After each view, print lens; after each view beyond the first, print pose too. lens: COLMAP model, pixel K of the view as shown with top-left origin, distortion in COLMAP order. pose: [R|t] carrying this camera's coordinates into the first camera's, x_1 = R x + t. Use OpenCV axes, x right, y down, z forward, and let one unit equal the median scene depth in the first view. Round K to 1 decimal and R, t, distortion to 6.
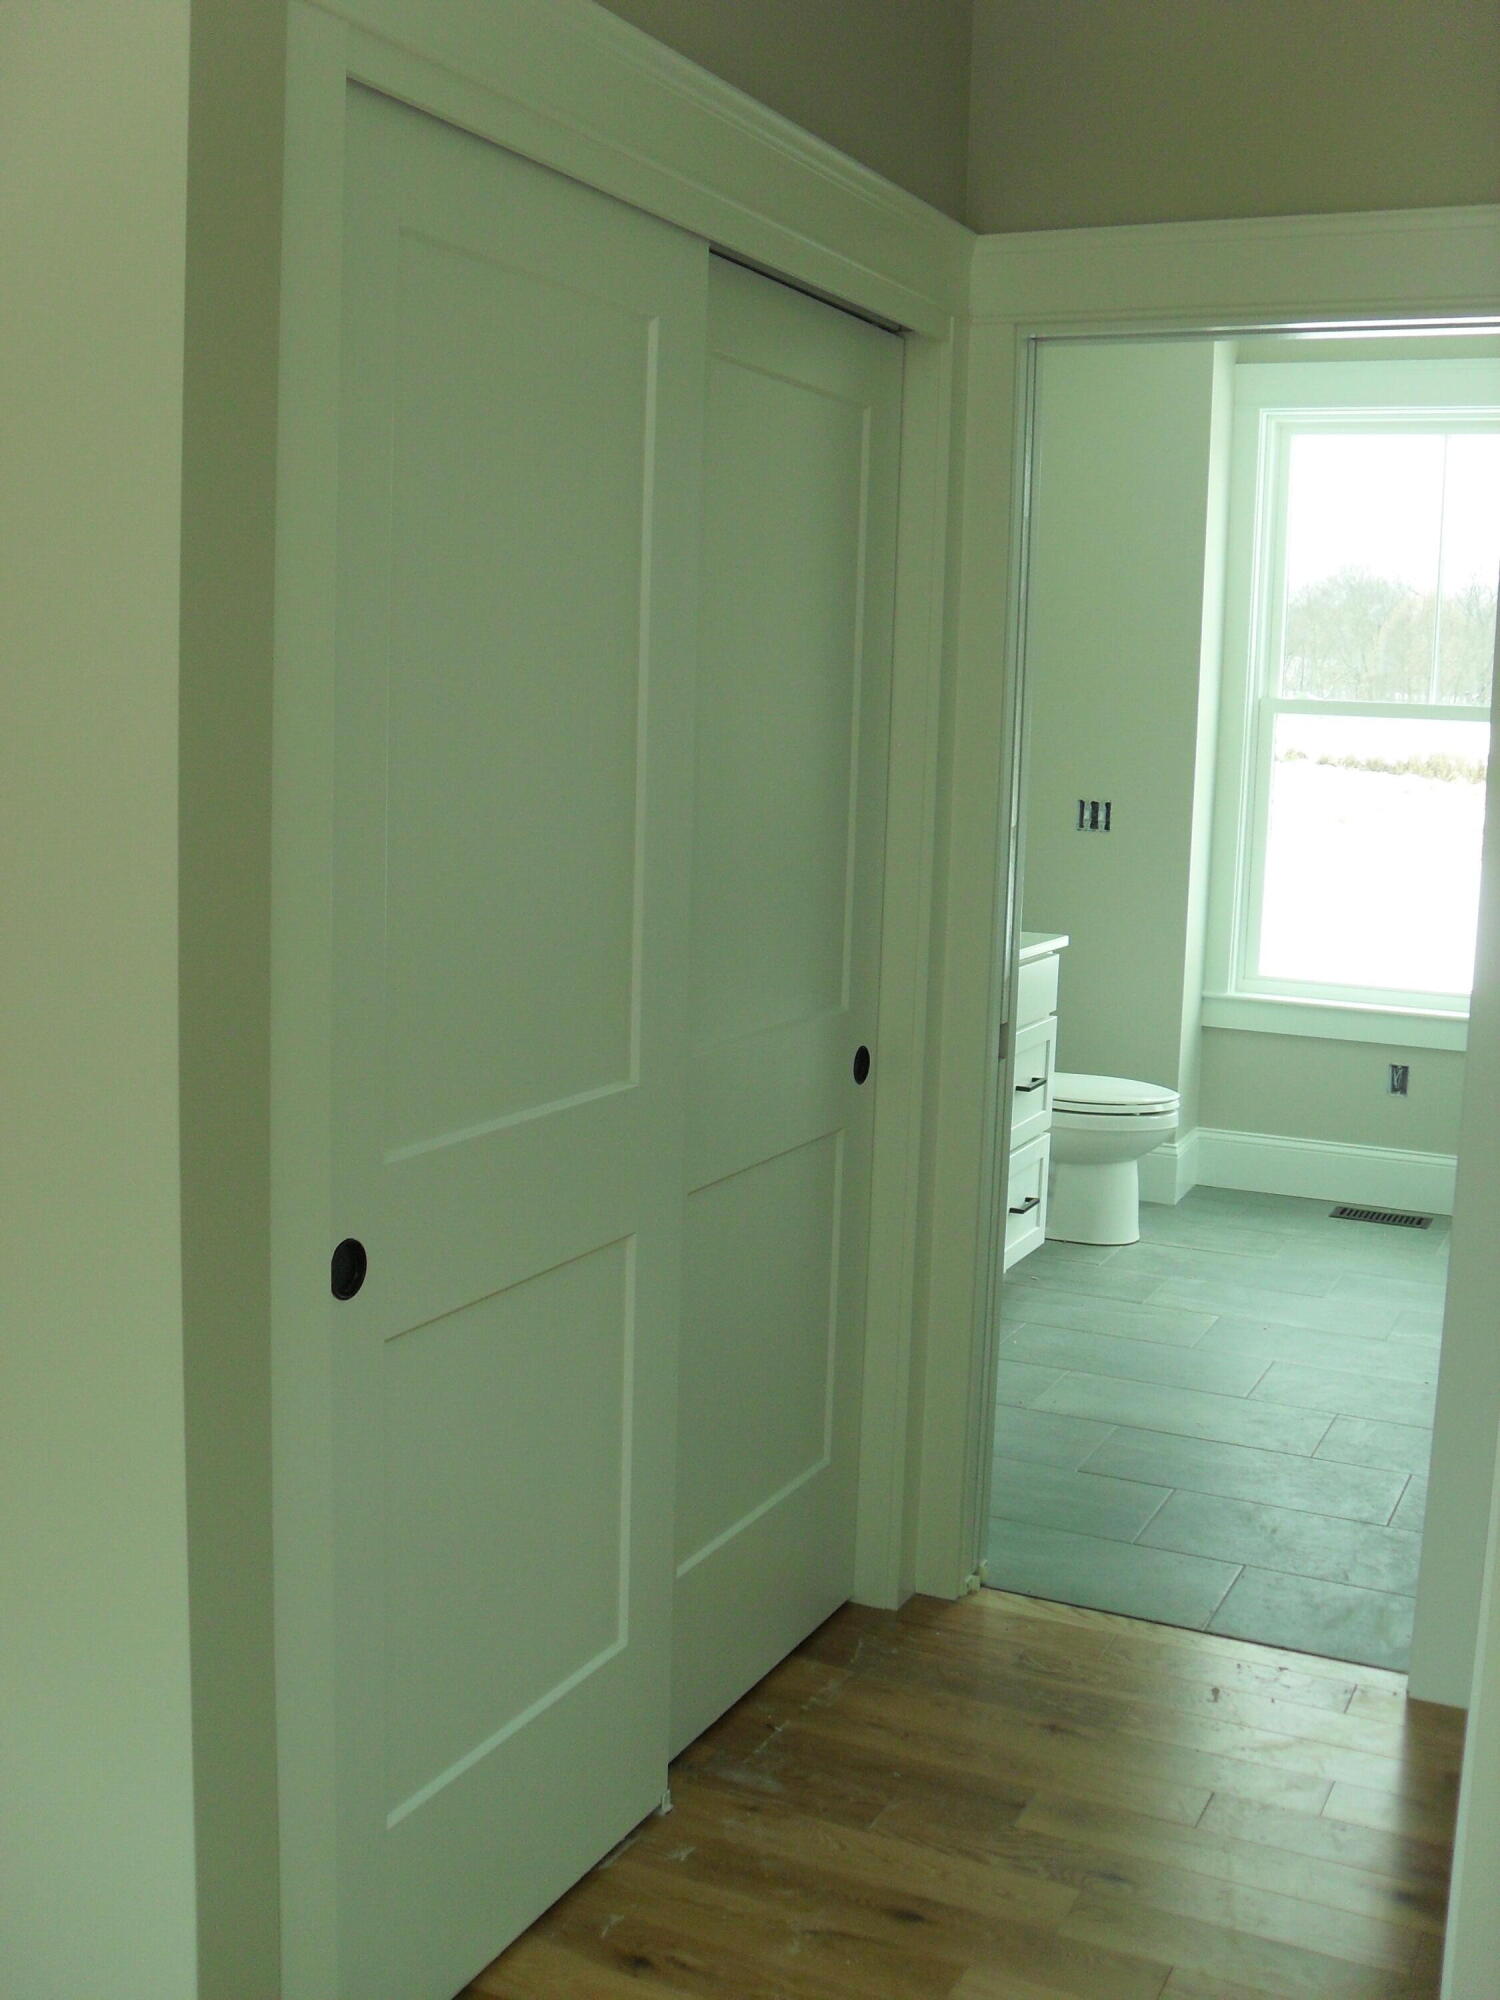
lens RADIAL K [[2050.9, 0, 750.0], [0, 2050.9, 1000.0], [0, 0, 1]] dist [-0.184630, 0.168745]
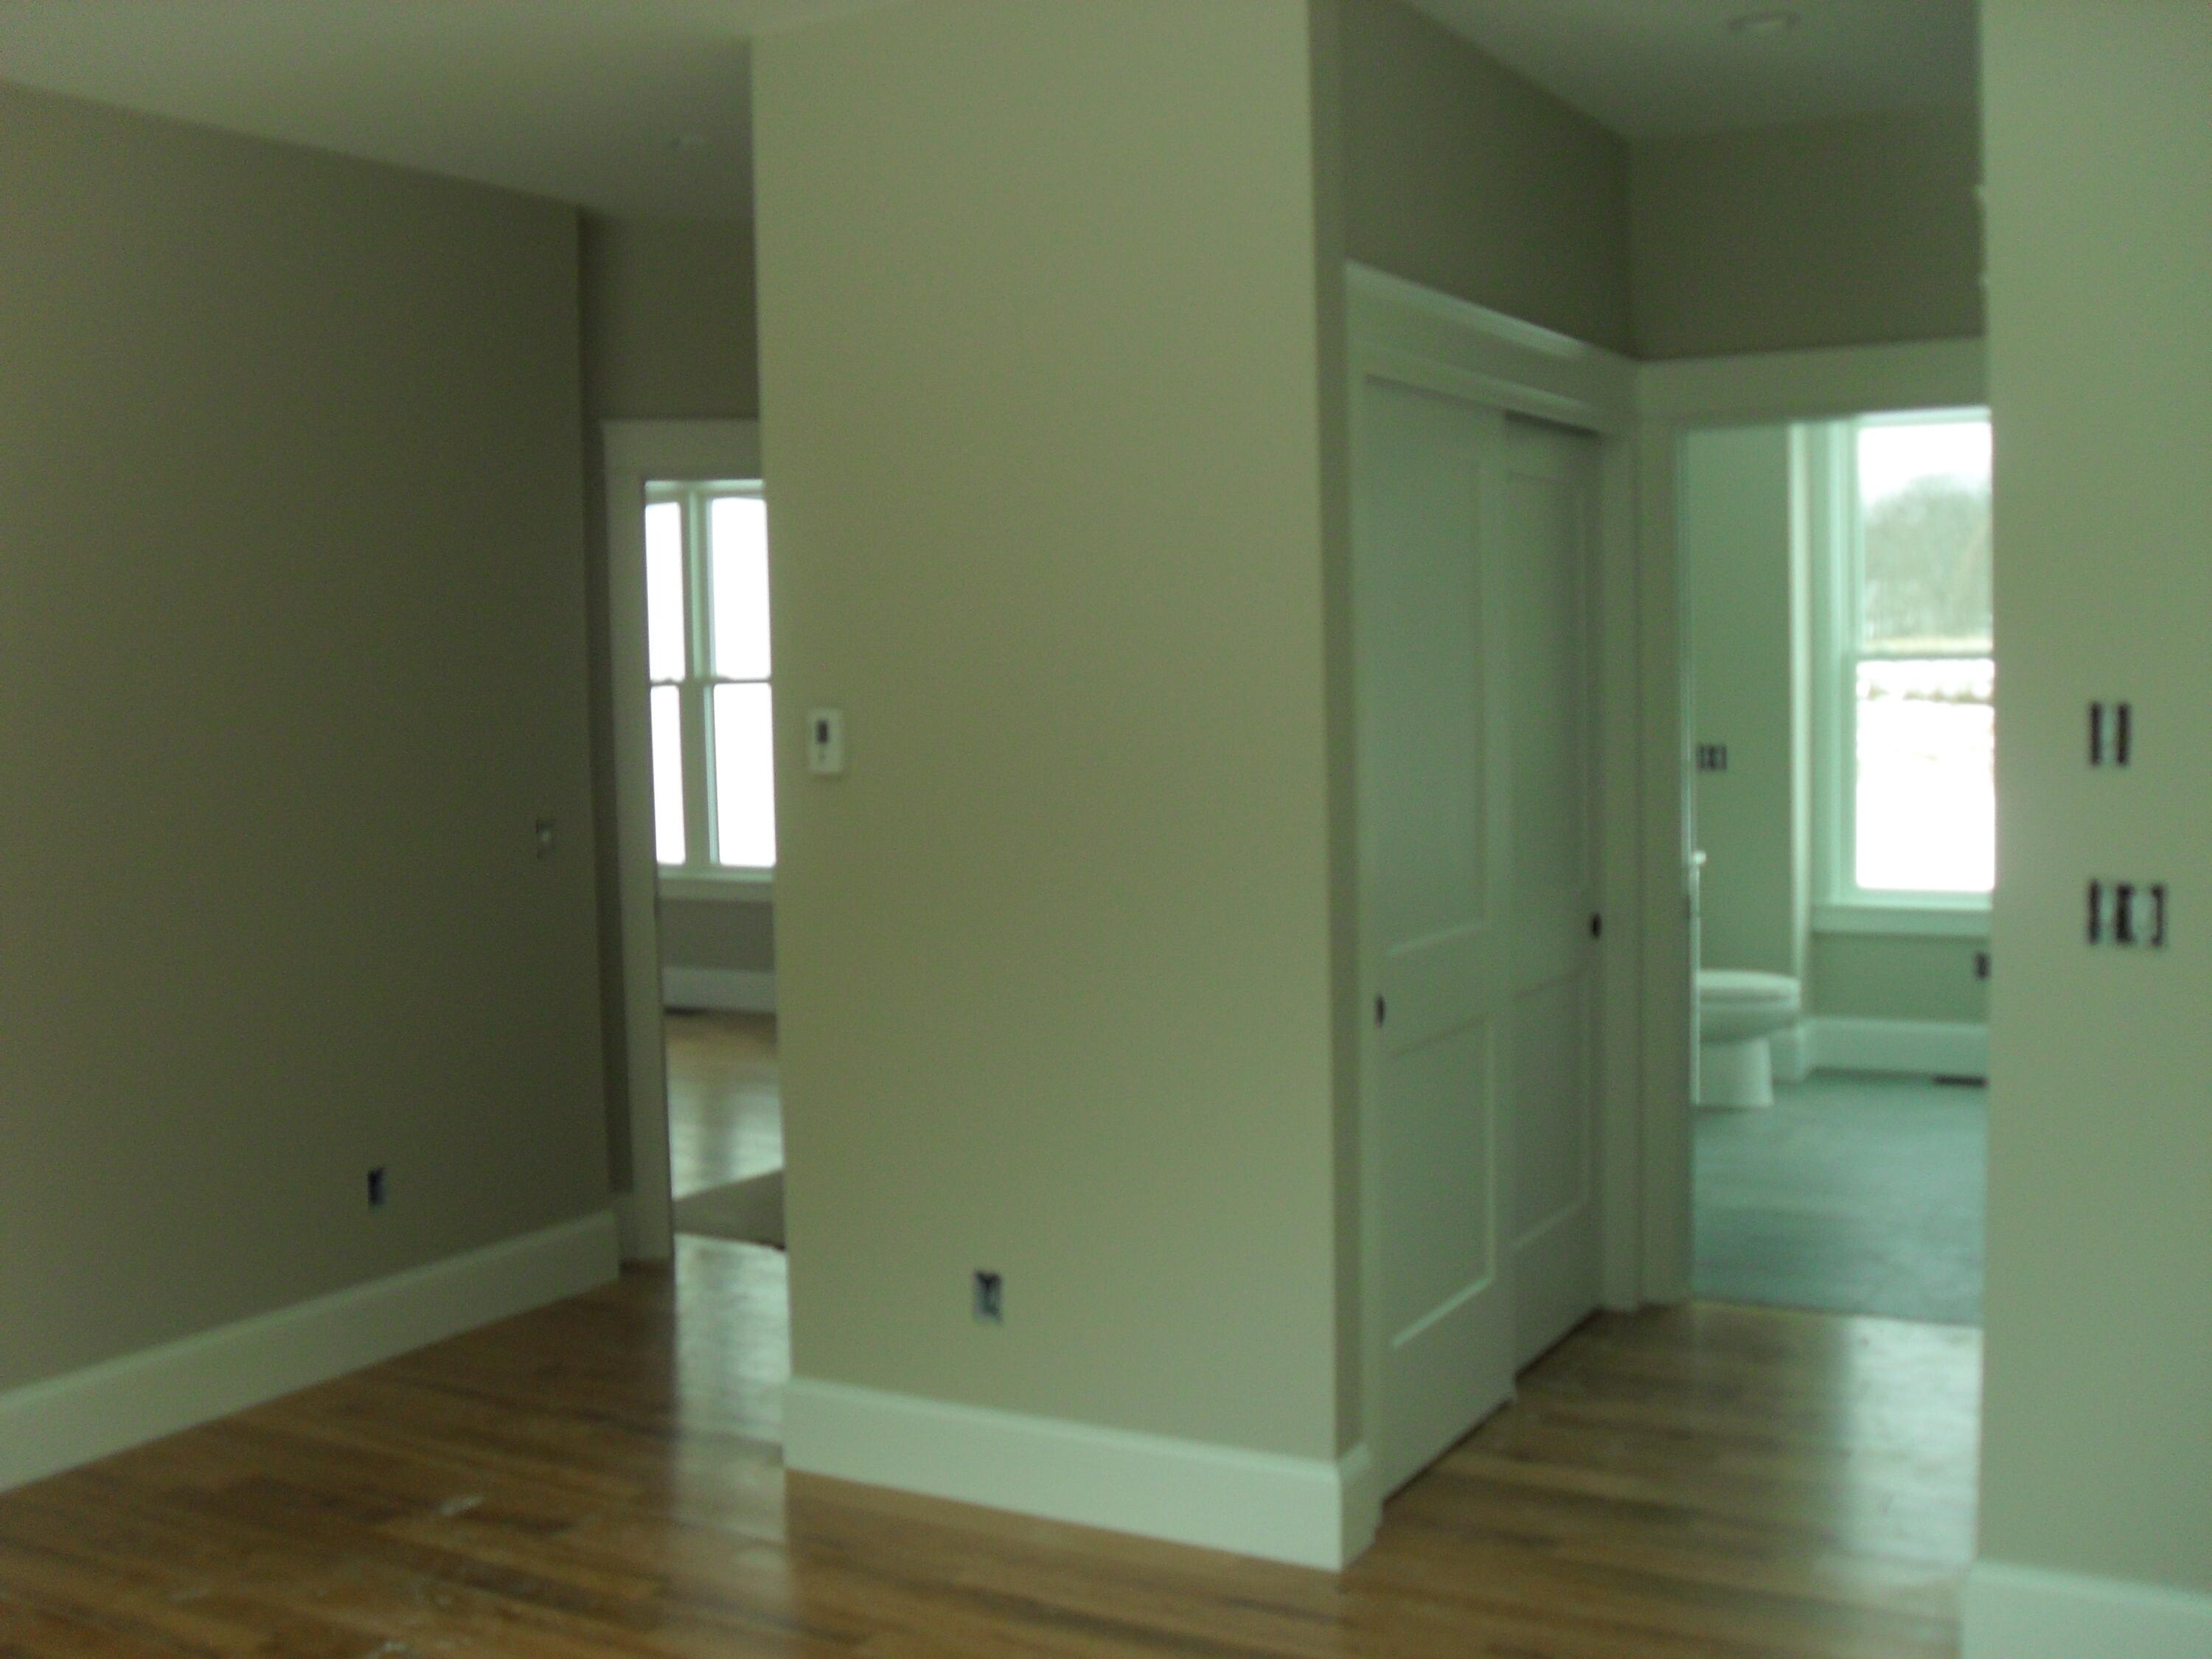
lens RADIAL K [[2268.3, 0, 1076.3], [0, 2268.3, 838.6], [0, 0, 1]] dist [-0.184630, 0.168745]
pose [[0.995136, -0.046379, -0.086915, -0.107647], [0.040201, 0.996628, -0.071523, 0.042390], [0.089939, 0.067681, 0.993645, -0.399856]]
